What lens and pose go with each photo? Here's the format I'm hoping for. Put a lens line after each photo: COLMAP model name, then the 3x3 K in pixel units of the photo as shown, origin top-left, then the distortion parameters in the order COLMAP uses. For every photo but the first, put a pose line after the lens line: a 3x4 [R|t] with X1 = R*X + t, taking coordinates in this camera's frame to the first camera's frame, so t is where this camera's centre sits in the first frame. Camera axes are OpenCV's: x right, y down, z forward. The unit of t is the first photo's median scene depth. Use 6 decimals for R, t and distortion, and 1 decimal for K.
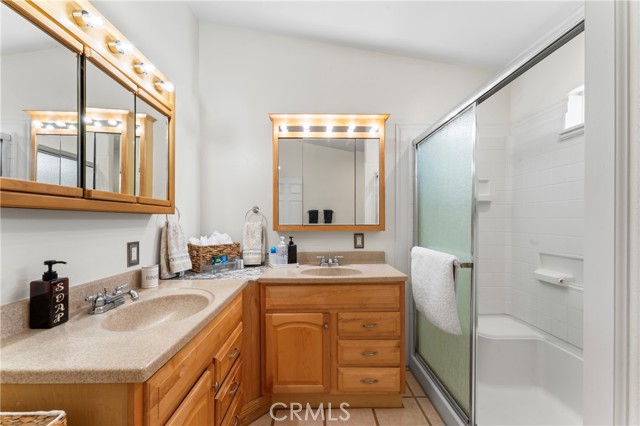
lens RADIAL K [[255.7, 0, 316.3], [0, 255.7, 222.6], [0, 0, 1]] dist [0.001524, -0.000384]
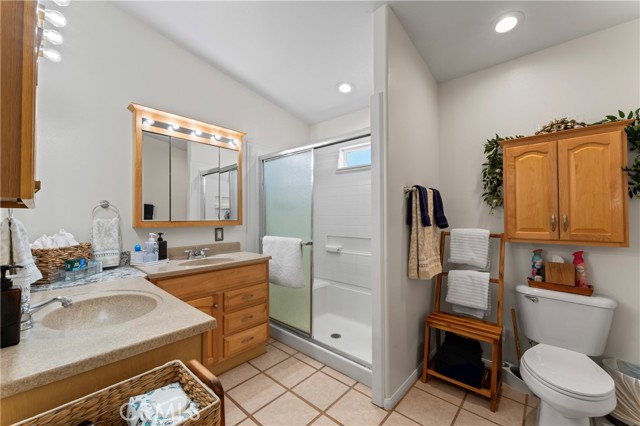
lens RADIAL K [[255.7, 0, 314.5], [0, 255.7, 214.8], [0, 0, 1]] dist [0.001524, -0.000384]
pose [[0.688006, 0.006276, 0.725678, -0.494482], [0.006161, 0.999876, -0.014489, 0.002346], [-0.725679, 0.014439, 0.687882, -0.150671]]
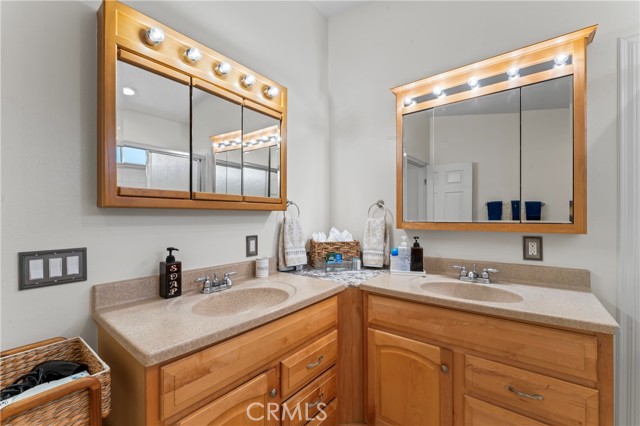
lens RADIAL K [[267.7, 0, 317.9], [0, 267.7, 216.8], [0, 0, 1]] dist [-0.000896, 0.000622]
pose [[0.779578, 0.000492, -0.626306, 0.218646], [-0.002328, 0.999995, -0.002112, -0.005036], [0.626301, 0.003104, 0.779575, 0.206438]]
